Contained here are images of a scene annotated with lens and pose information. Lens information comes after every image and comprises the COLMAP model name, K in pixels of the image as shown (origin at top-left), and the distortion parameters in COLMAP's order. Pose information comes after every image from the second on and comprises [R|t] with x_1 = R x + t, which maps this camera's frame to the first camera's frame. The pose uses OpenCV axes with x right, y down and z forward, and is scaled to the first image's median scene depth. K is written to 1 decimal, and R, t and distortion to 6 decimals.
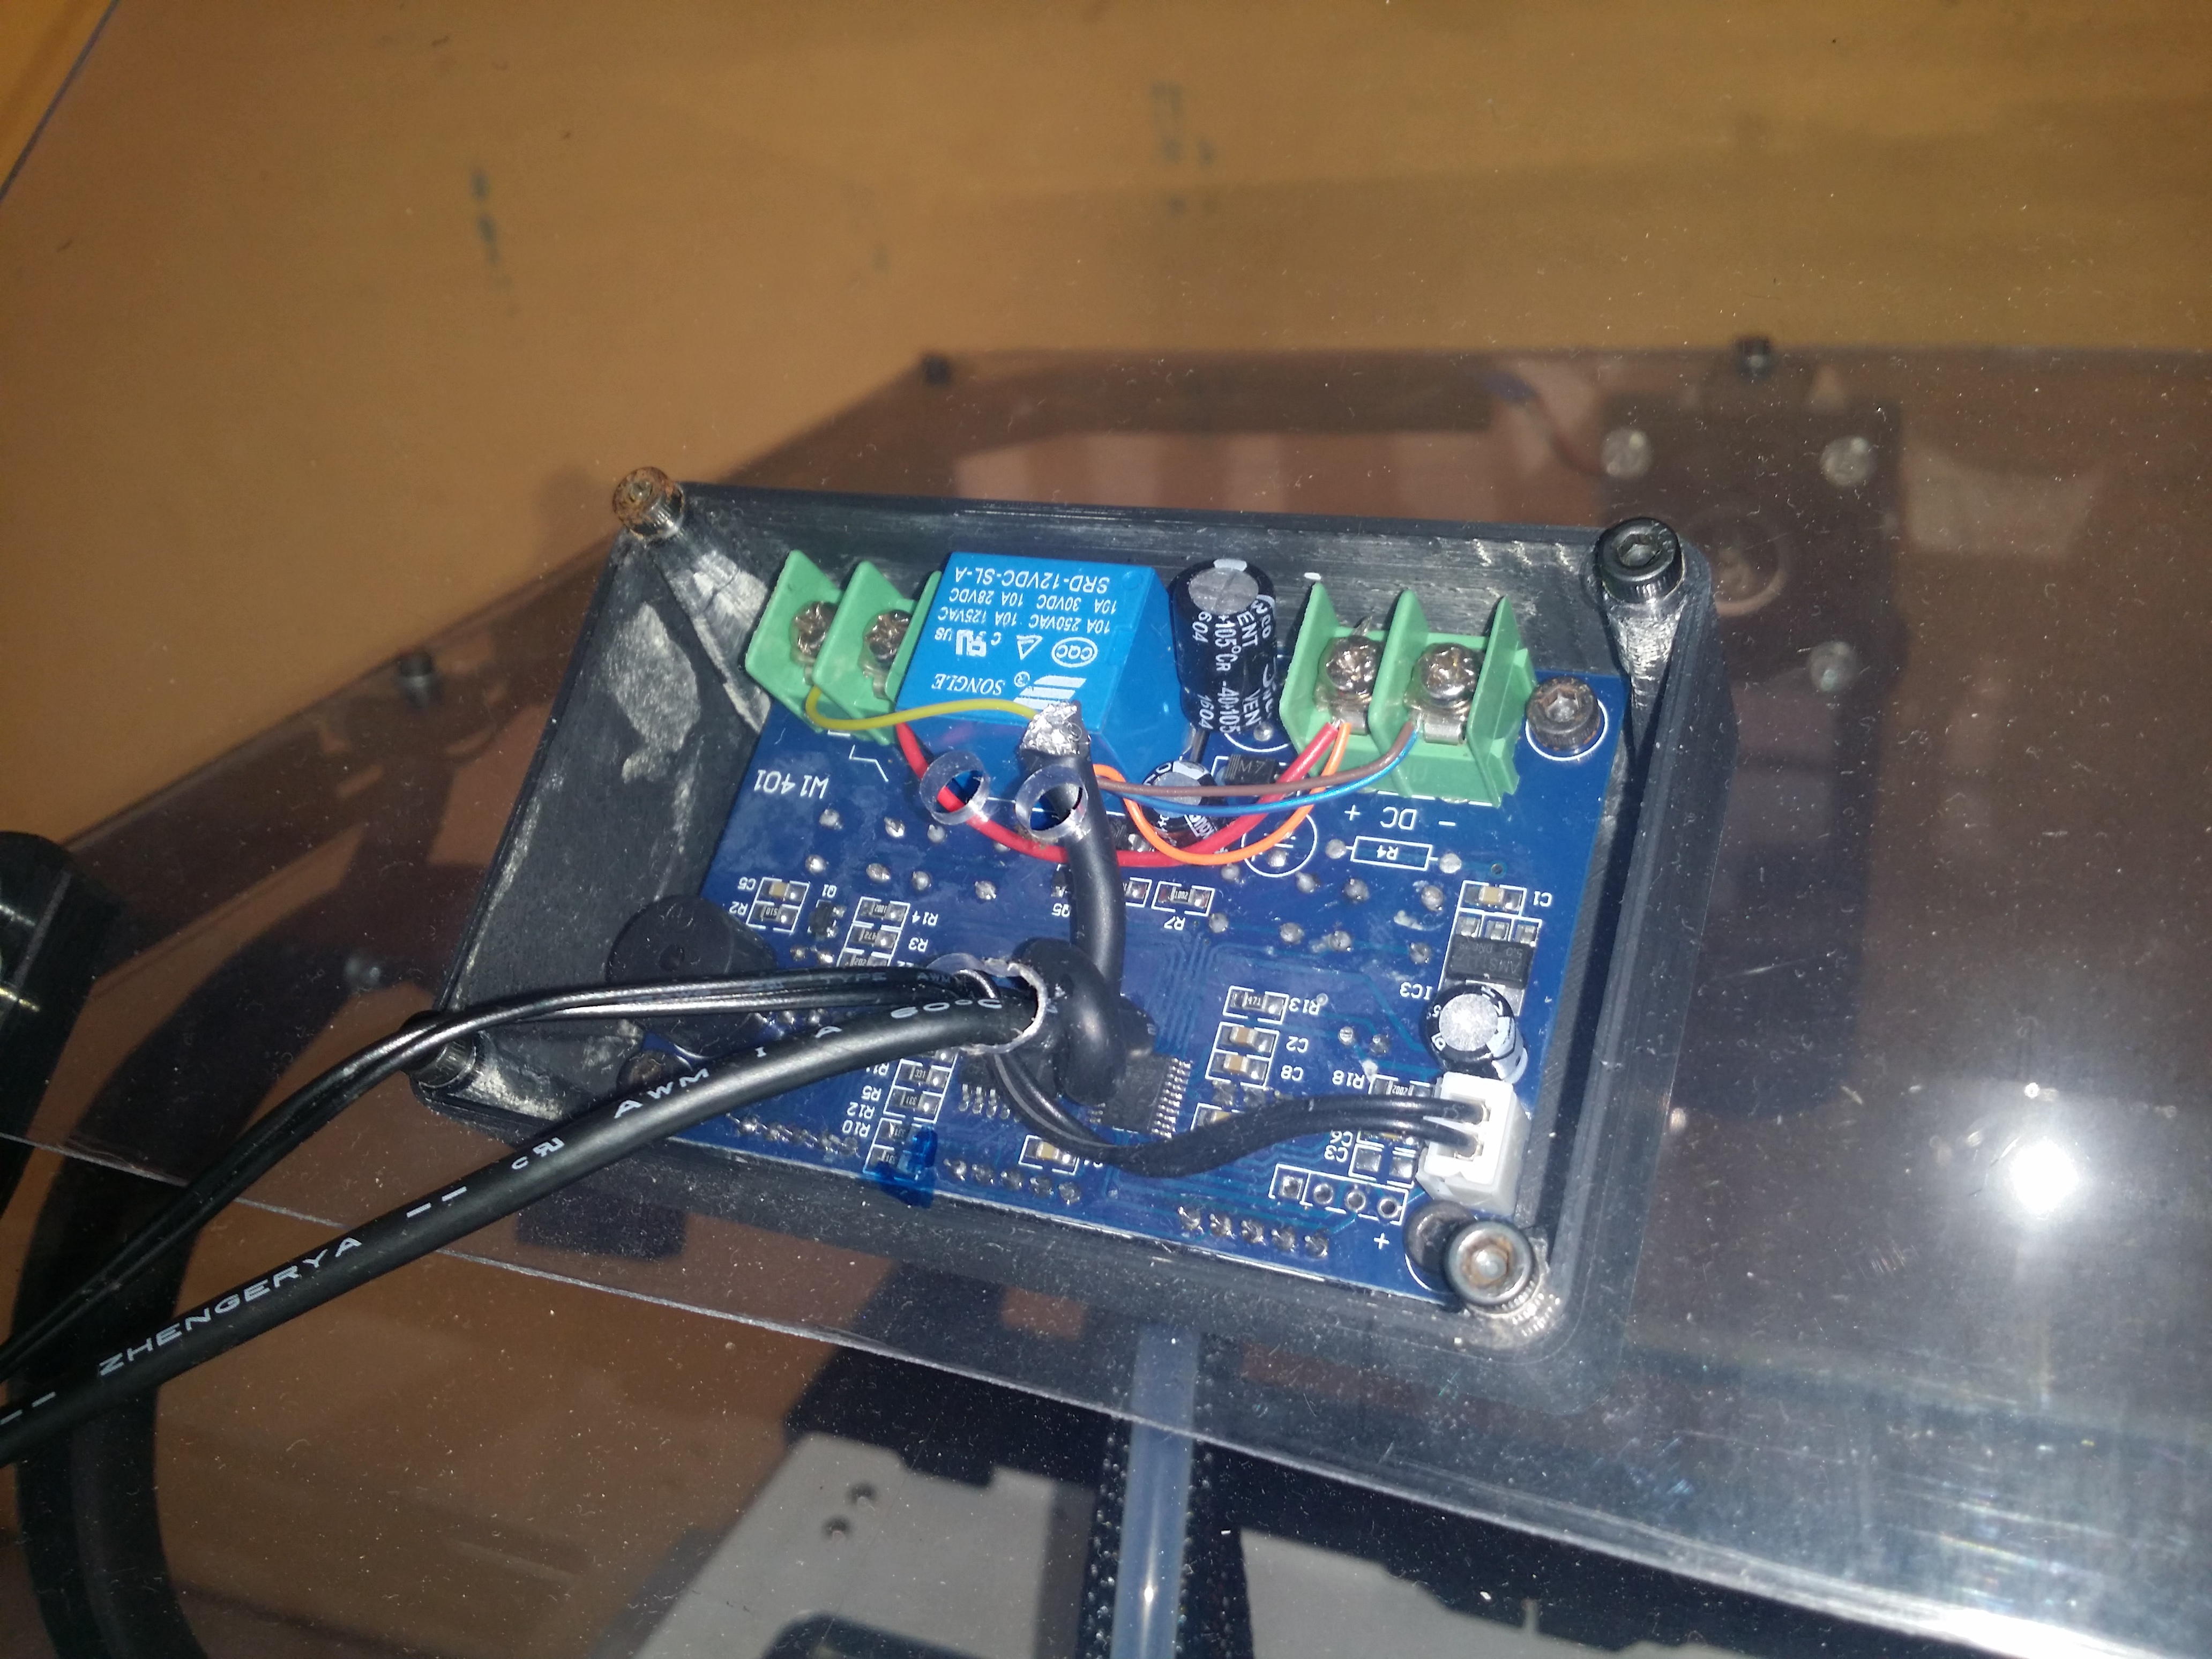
lens RADIAL K [[2030.7, 0, 1134.7], [0, 2030.7, 831.6], [0, 0, 1]] dist [0.014642, -0.005201]
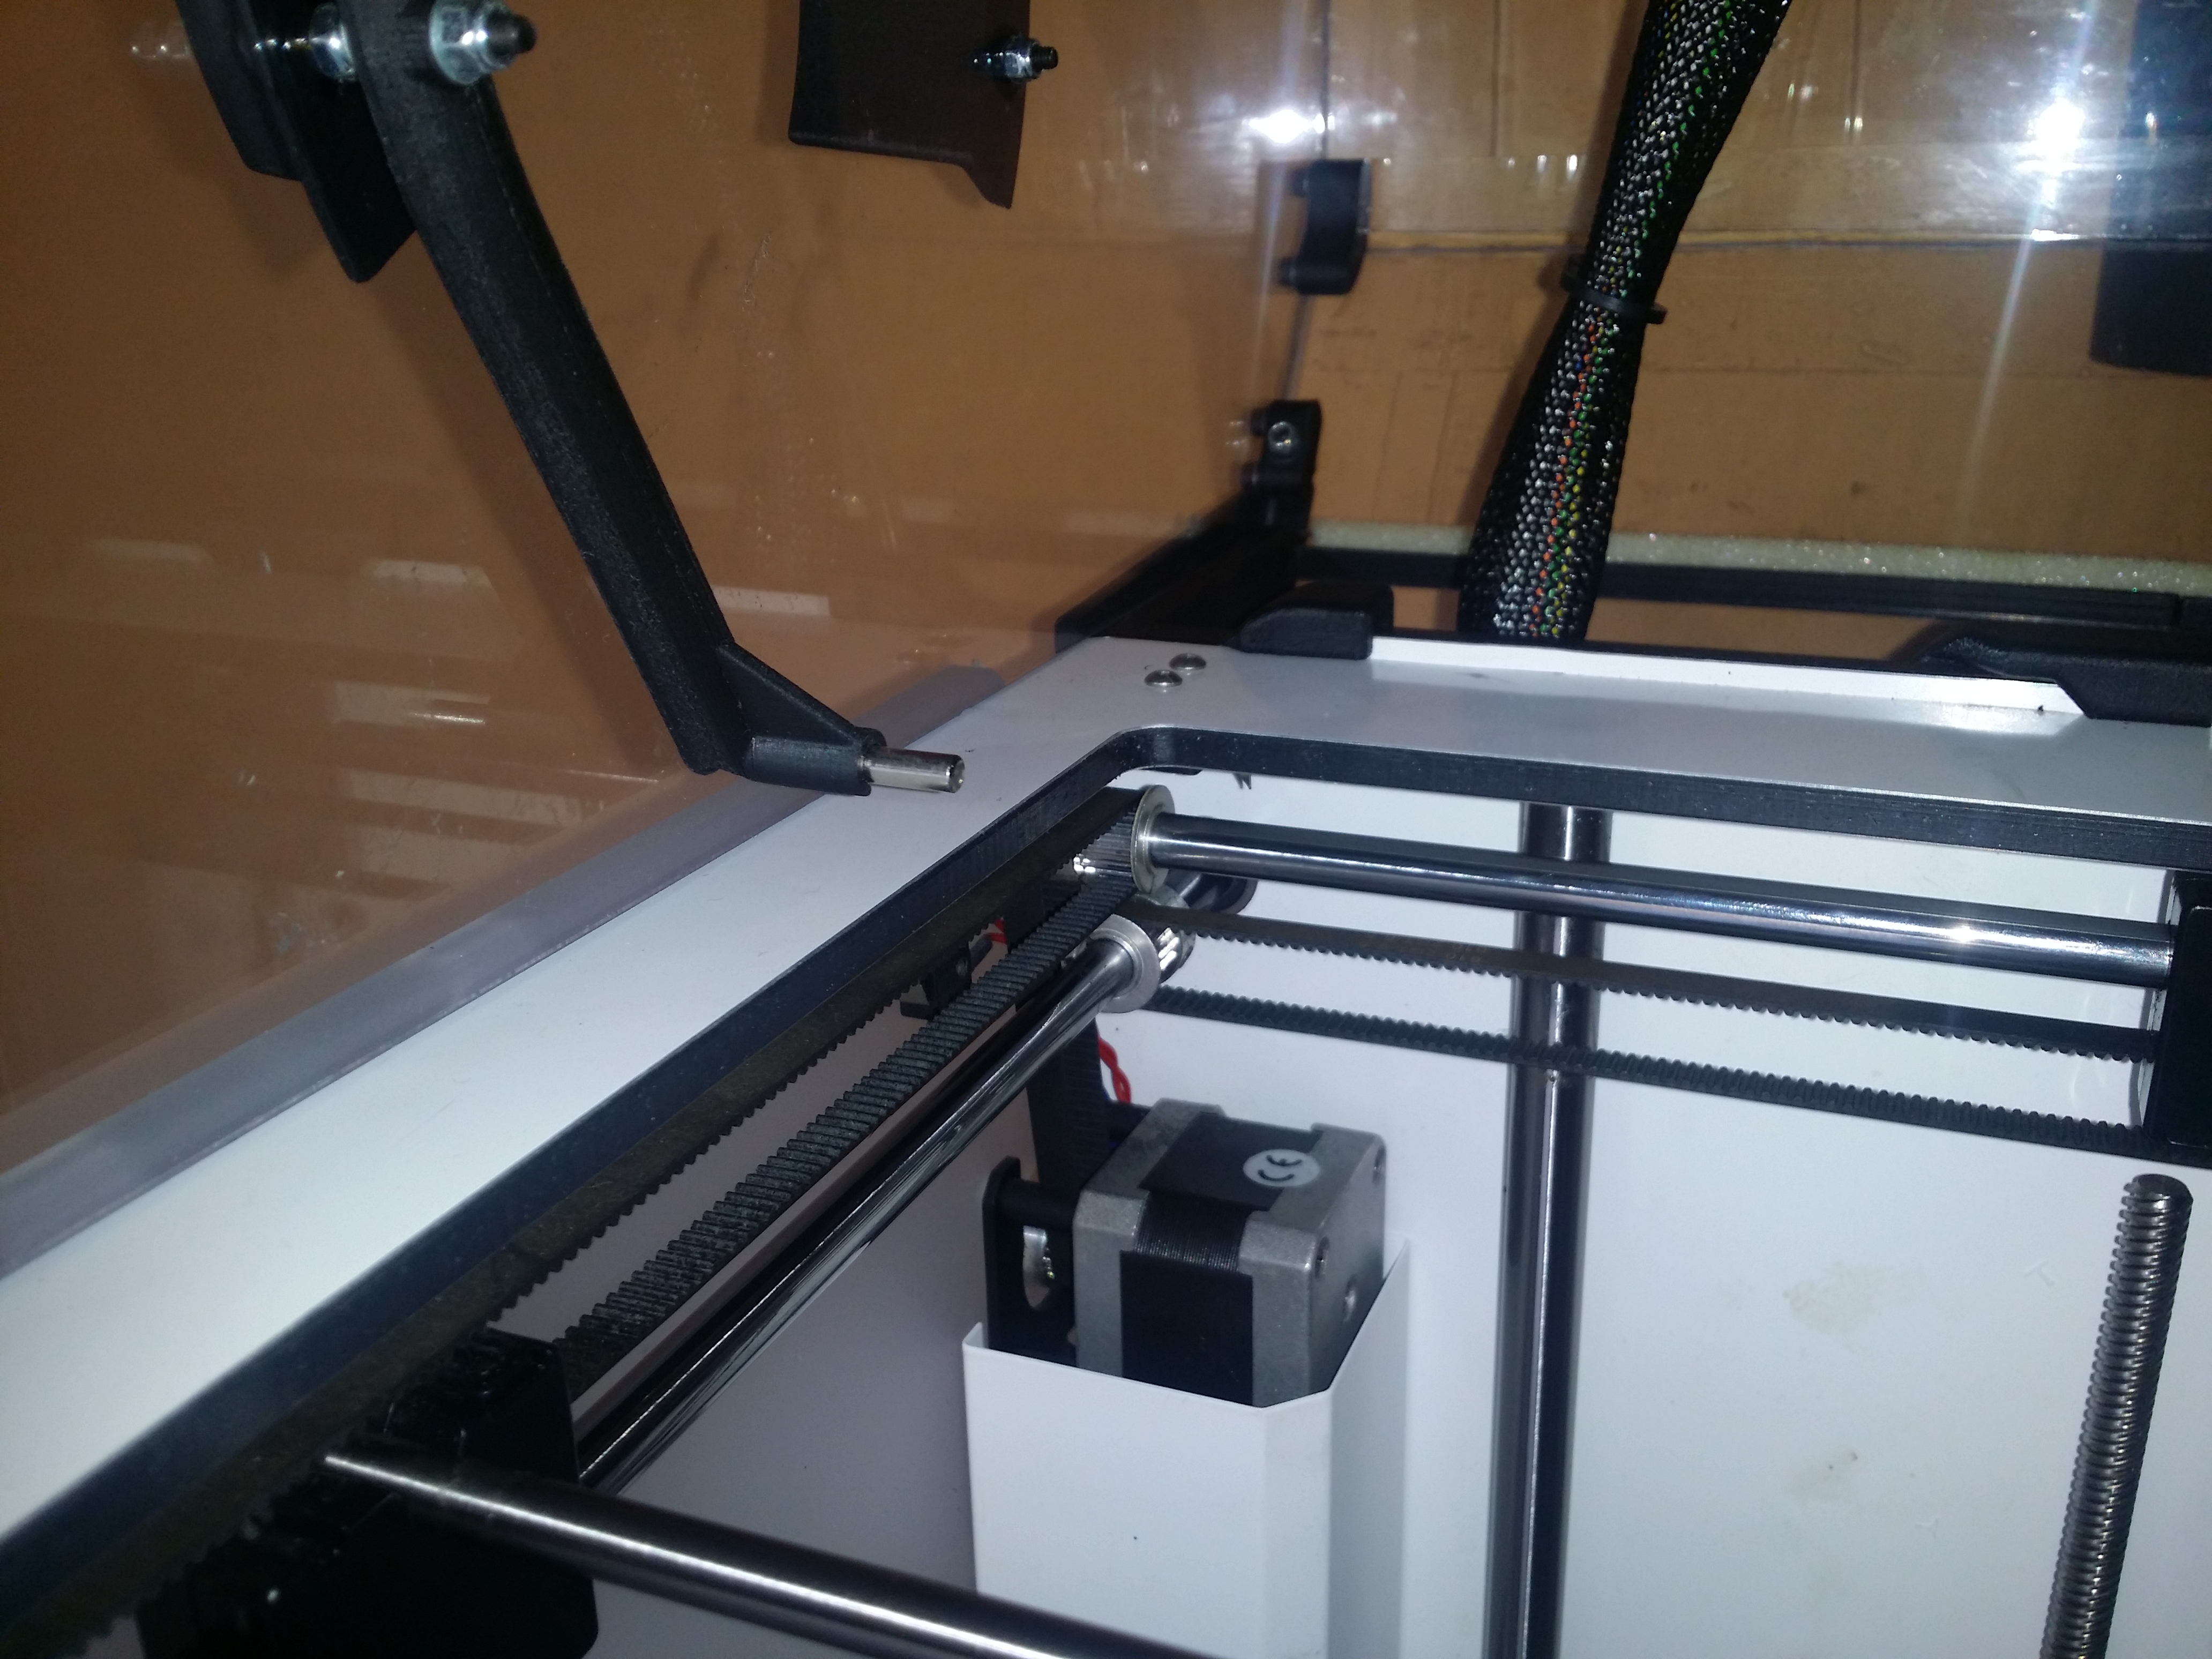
lens RADIAL K [[1985.5, 0, 1105.7], [0, 1985.5, 796.2], [0, 0, 1]] dist [0.042836, -0.011326]
pose [[0.997381, 0.060739, 0.039256, -0.487379], [-0.054506, 0.988078, -0.143981, 1.234635], [-0.047533, 0.141464, 0.988802, 0.832756]]
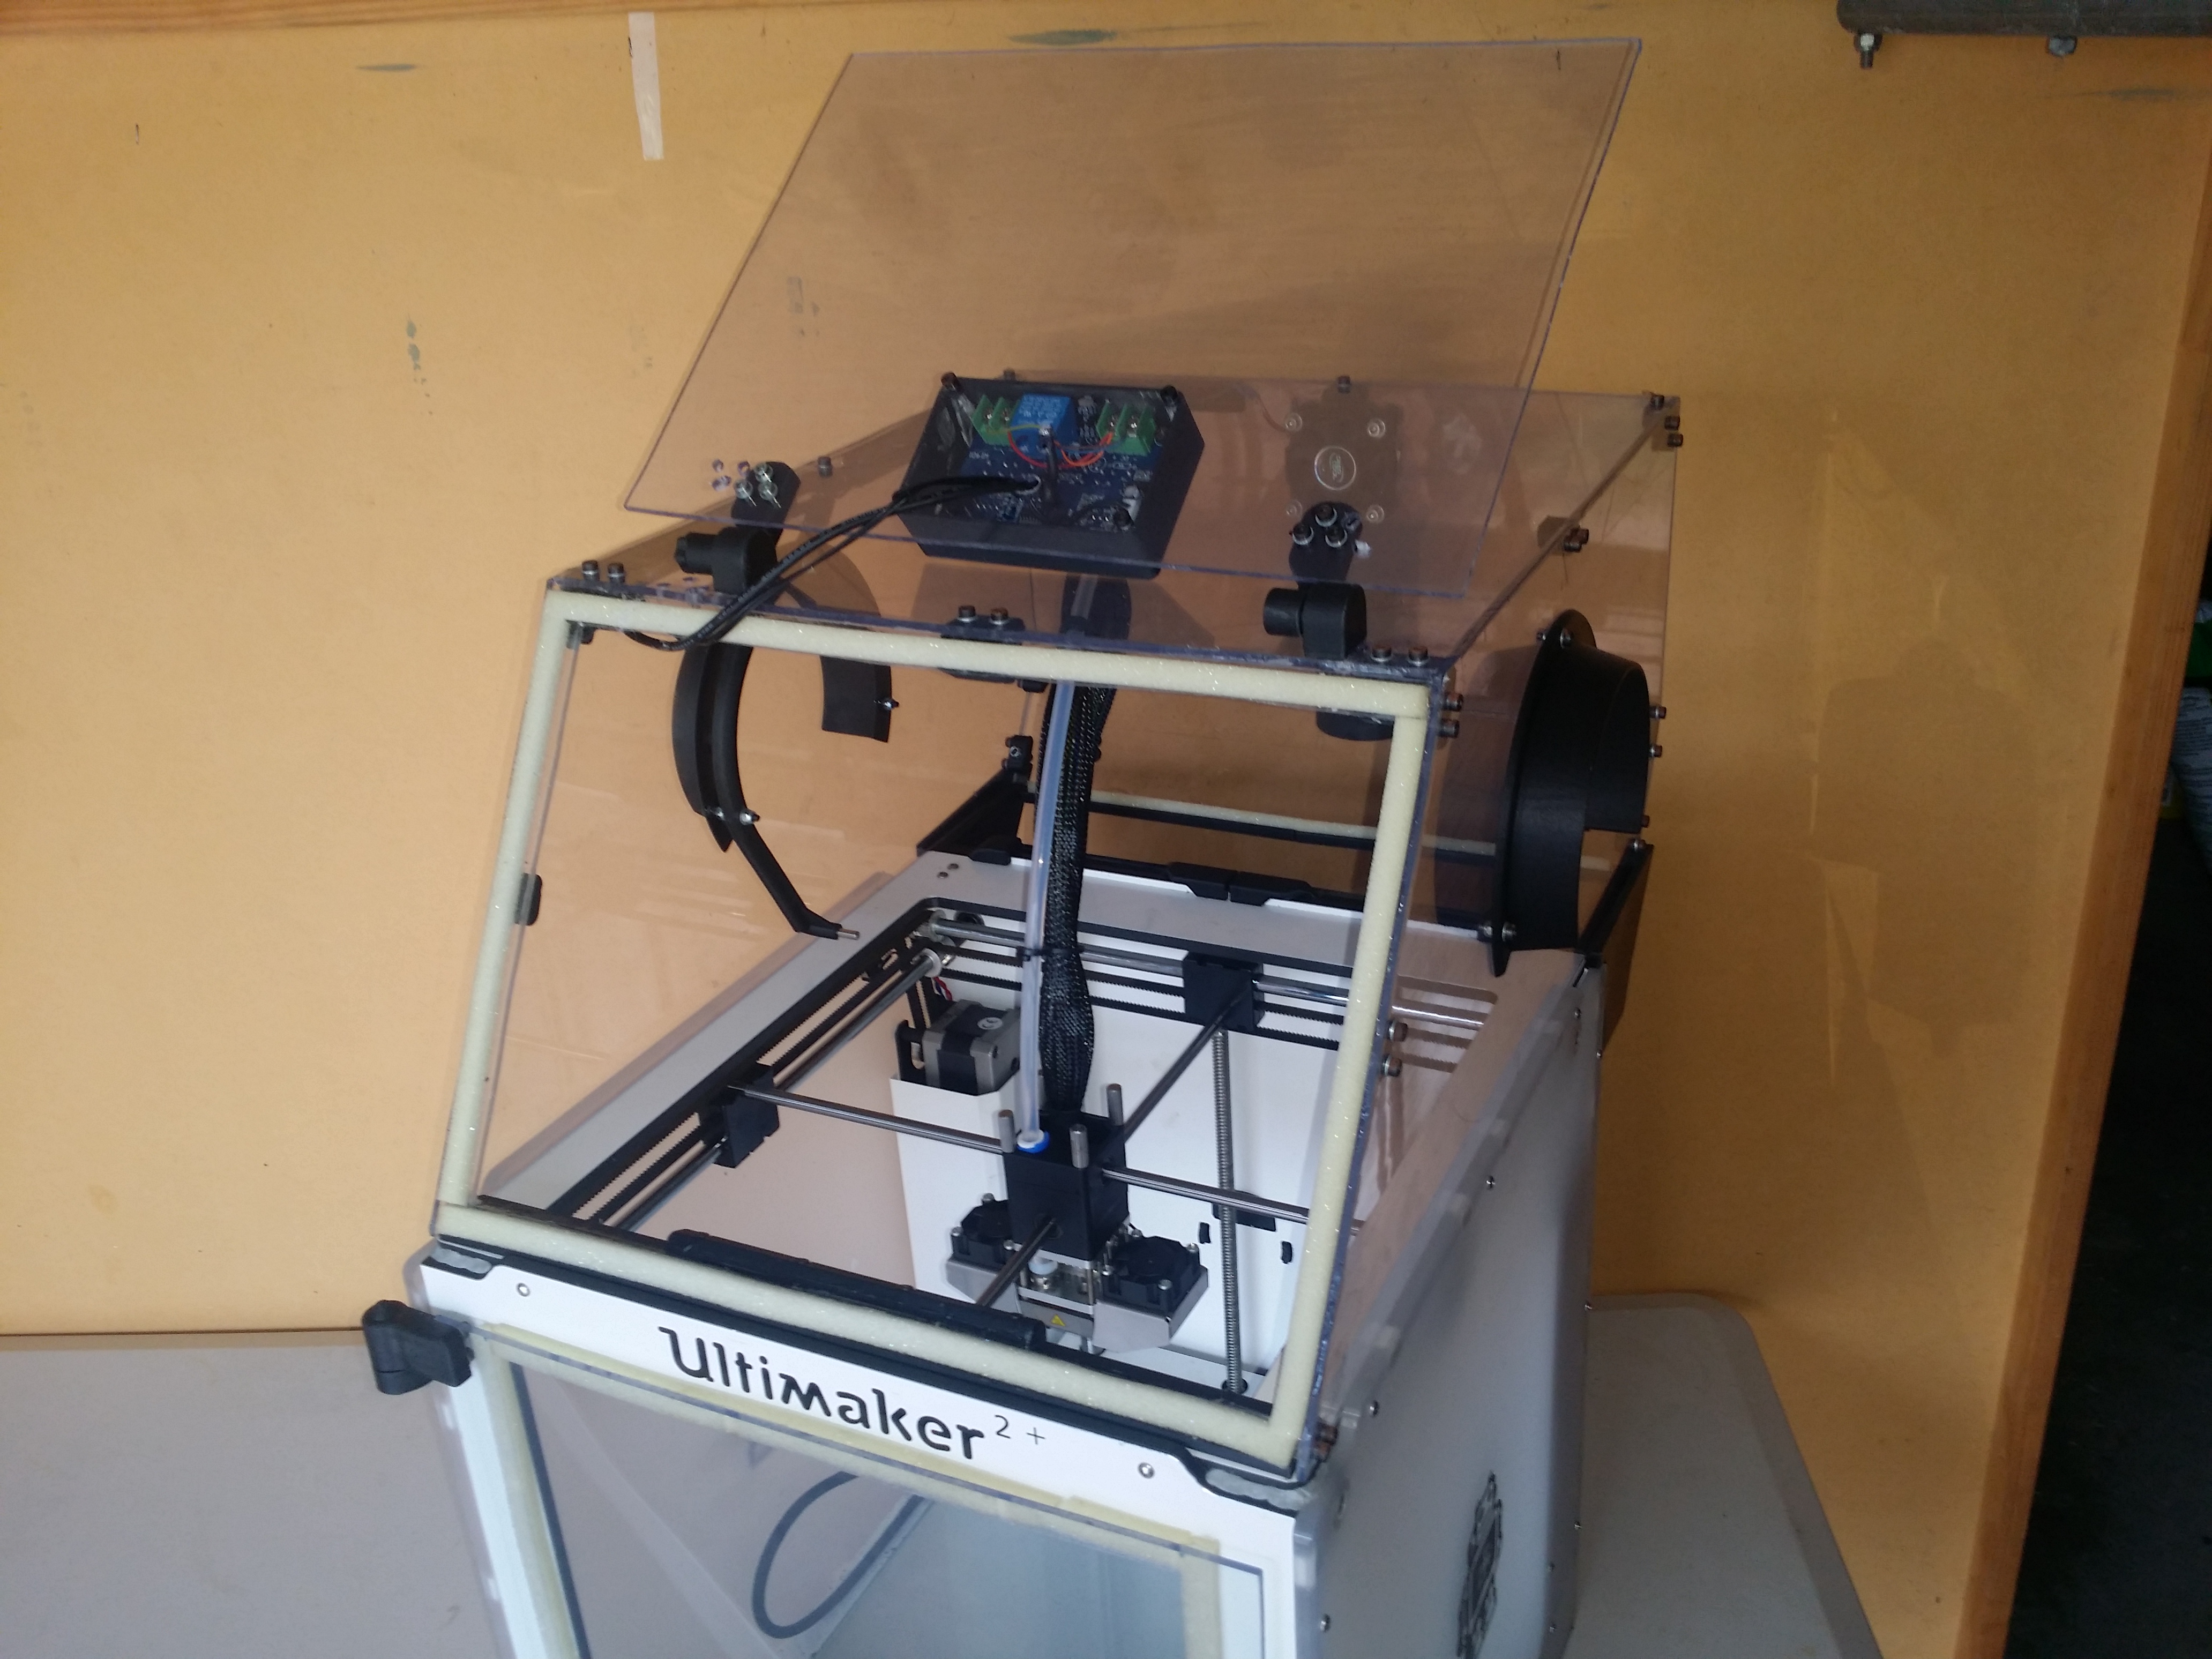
lens RADIAL K [[2007.0, 0, 1149.2], [0, 2007.0, 822.5], [0, 0, 1]] dist [0.013694, -0.006124]
pose [[0.998666, 0.051283, -0.005972, 0.246882], [-0.051494, 0.997738, -0.043210, 0.941845], [0.003742, 0.043460, 0.999048, -3.210318]]
